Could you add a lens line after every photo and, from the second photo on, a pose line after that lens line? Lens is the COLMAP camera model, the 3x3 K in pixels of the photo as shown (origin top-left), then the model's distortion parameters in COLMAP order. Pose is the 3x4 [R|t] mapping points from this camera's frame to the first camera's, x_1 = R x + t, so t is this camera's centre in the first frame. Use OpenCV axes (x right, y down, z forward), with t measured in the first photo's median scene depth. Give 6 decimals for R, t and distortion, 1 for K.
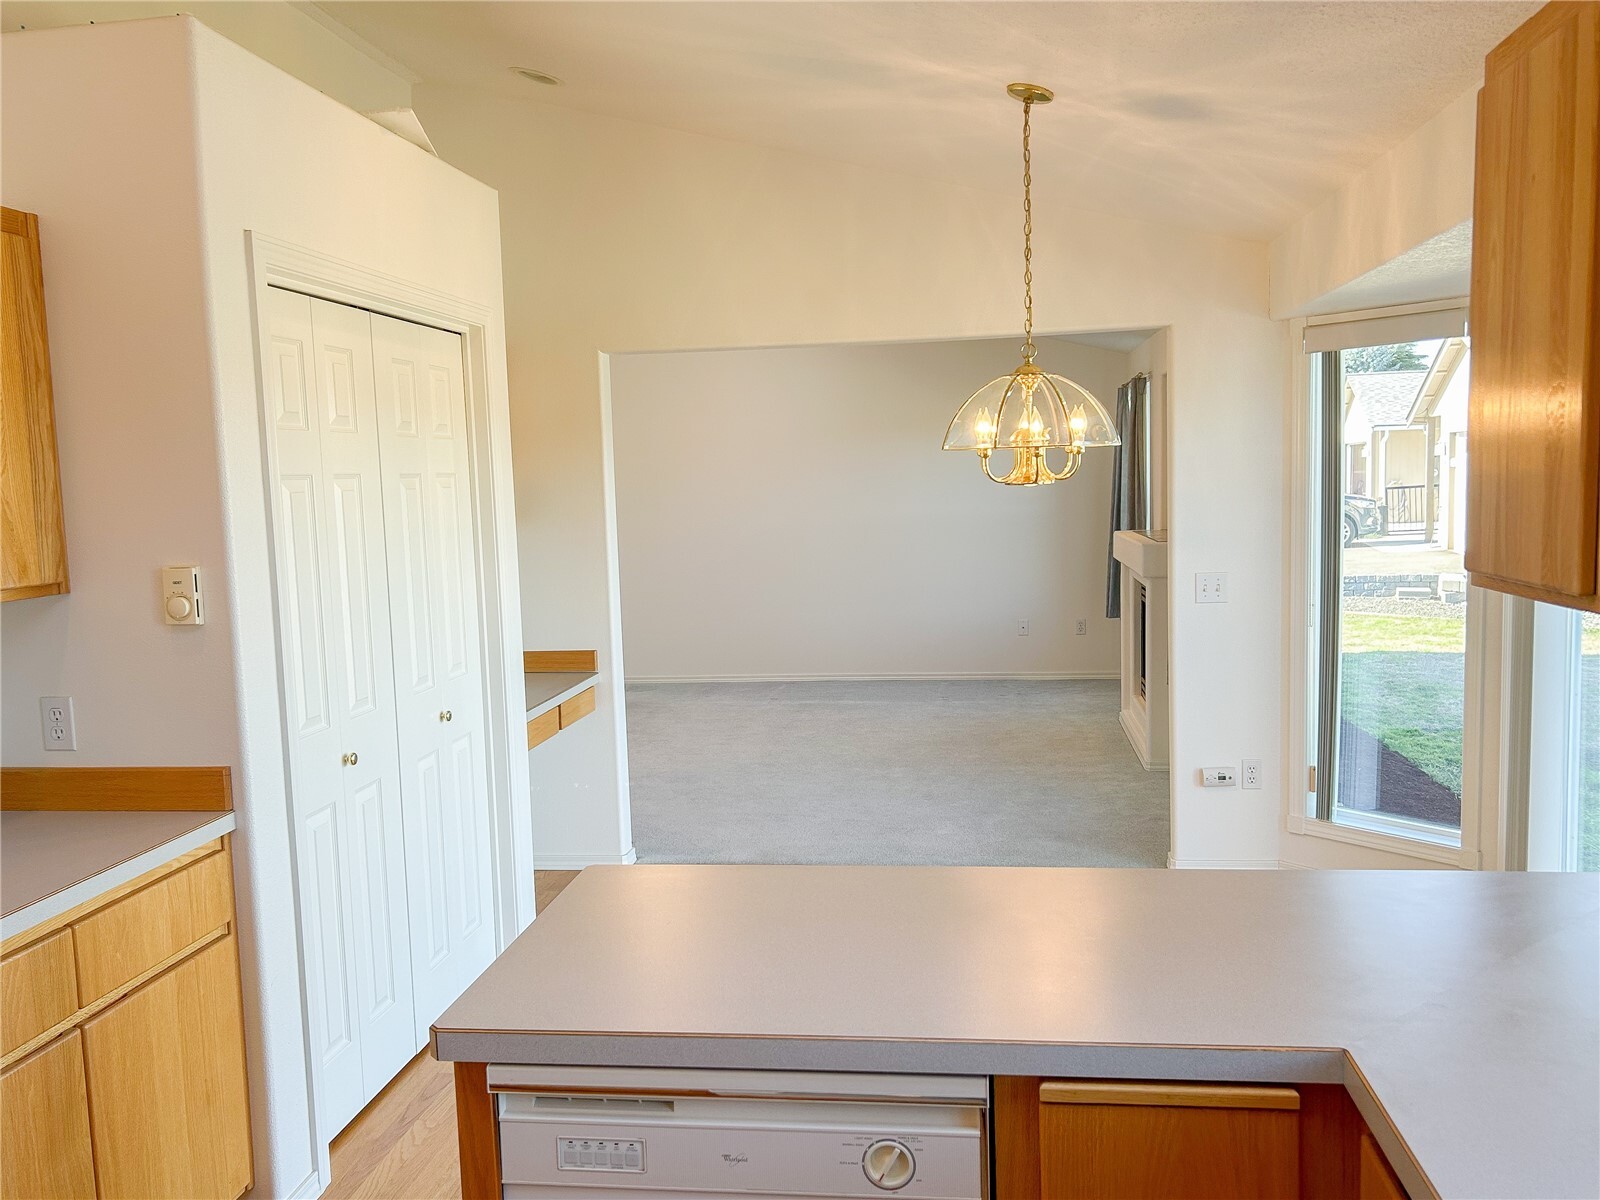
lens RADIAL K [[1320.0, 0, 809.2], [0, 1320.0, 608.9], [0, 0, 1]] dist [0.064102, -0.005036]
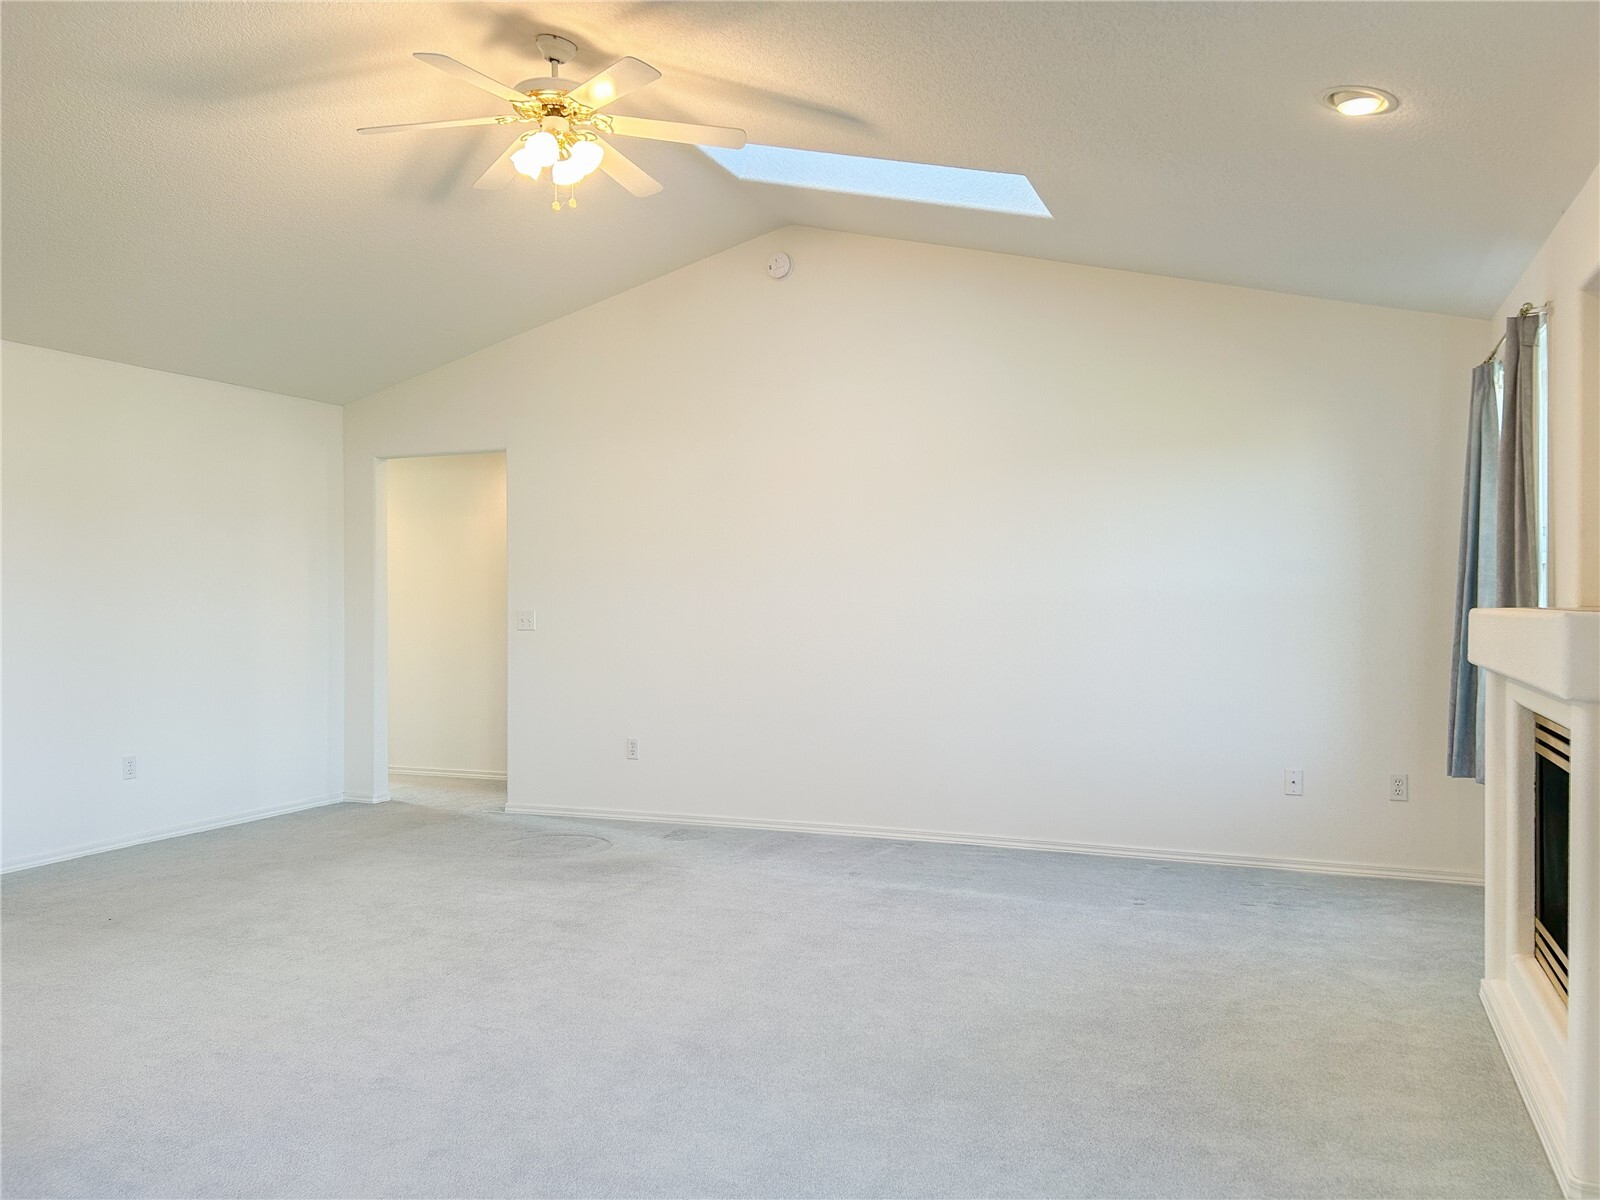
lens RADIAL K [[1261.6, 0, 800.0], [0, 1261.6, 600.0], [0, 0, 1]] dist [0.045900, 0.000608]
pose [[0.967800, 0.025749, -0.250401, 0.103645], [-0.048233, 0.995292, -0.084072, -0.009607], [0.247057, 0.093442, 0.964485, 0.457947]]
